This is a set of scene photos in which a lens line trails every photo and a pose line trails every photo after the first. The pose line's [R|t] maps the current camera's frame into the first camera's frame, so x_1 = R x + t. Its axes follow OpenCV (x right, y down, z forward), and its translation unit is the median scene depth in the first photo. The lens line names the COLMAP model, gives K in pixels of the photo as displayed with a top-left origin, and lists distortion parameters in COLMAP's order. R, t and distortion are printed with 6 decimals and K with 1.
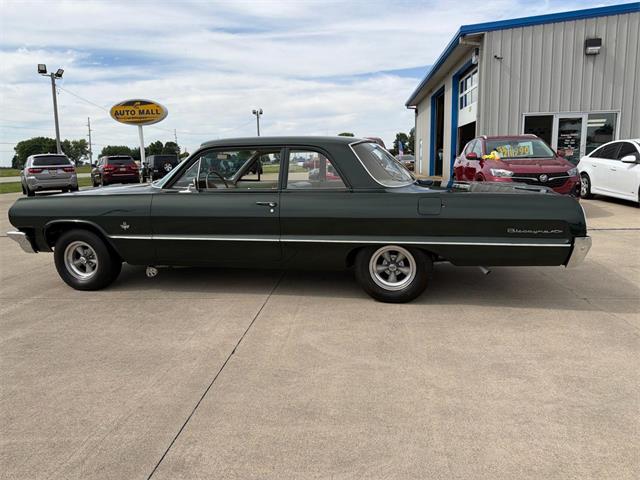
lens RADIAL K [[456.4, 0, 325.8], [0, 456.4, 239.6], [0, 0, 1]] dist [0.026486, -0.032434]
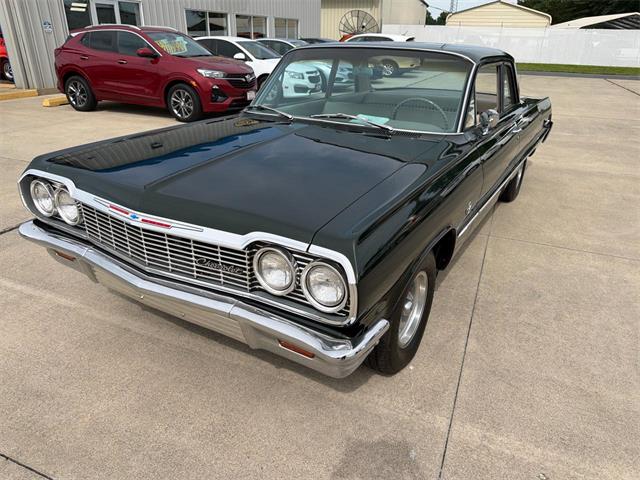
lens RADIAL K [[456.4, 0, 321.4], [0, 456.4, 245.5], [0, 0, 1]] dist [0.026486, -0.032434]
pose [[0.305314, -0.365825, 0.879179, -0.997495], [0.143697, 0.930390, 0.337232, -0.203840], [-0.941347, 0.023374, 0.336629, 0.952804]]
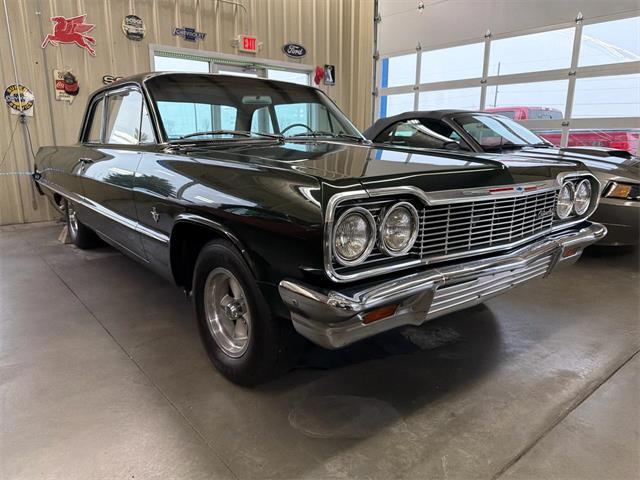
lens RADIAL K [[456.4, 0, 322.3], [0, 456.4, 237.1], [0, 0, 1]] dist [0.026486, -0.032434]
pose [[-0.790918, -0.109703, 0.602008, -0.793290], [0.124687, 0.934267, 0.334063, -0.232337], [-0.599084, 0.339278, -0.725251, 1.660485]]
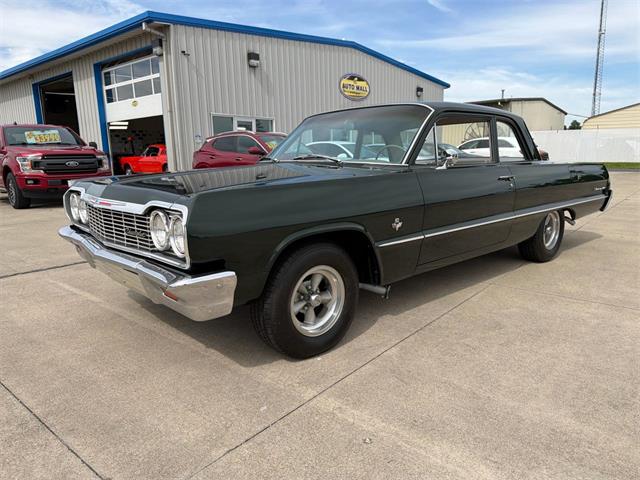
lens RADIAL K [[456.4, 0, 318.6], [0, 456.4, 246.3], [0, 0, 1]] dist [0.026486, -0.032434]
pose [[0.574887, -0.146607, 0.804991, -0.987457], [0.147440, 0.986274, 0.074328, -0.060879], [-0.804839, 0.075957, 0.588612, 0.695857]]
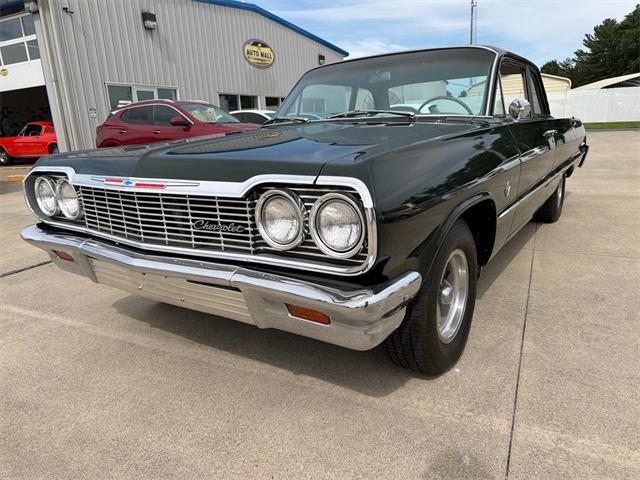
lens RADIAL K [[456.4, 0, 320.6], [0, 456.4, 242.2], [0, 0, 1]] dist [0.026486, -0.032434]
pose [[0.361288, -0.226894, 0.904428, -0.968661], [0.205295, 0.965499, 0.160207, -0.095583], [-0.909574, 0.127794, 0.395403, 0.965706]]
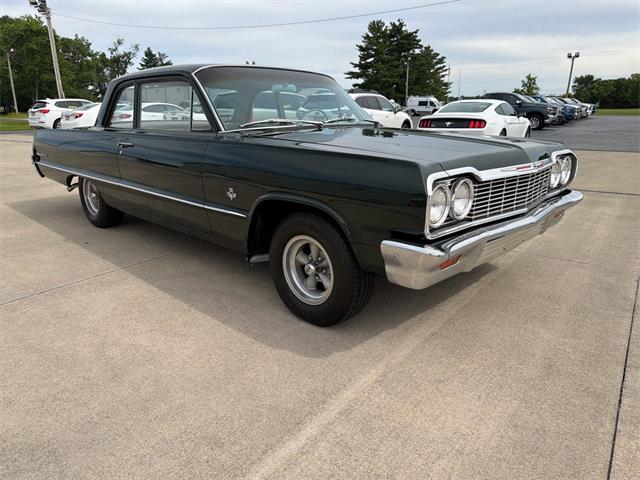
lens RADIAL K [[456.4, 0, 320.8], [0, 456.4, 244.6], [0, 0, 1]] dist [0.026486, -0.032434]
pose [[-0.859101, -0.120476, 0.497424, -0.745590], [0.113954, 0.902478, 0.415389, -0.285486], [-0.498959, 0.413545, -0.761591, 1.823833]]
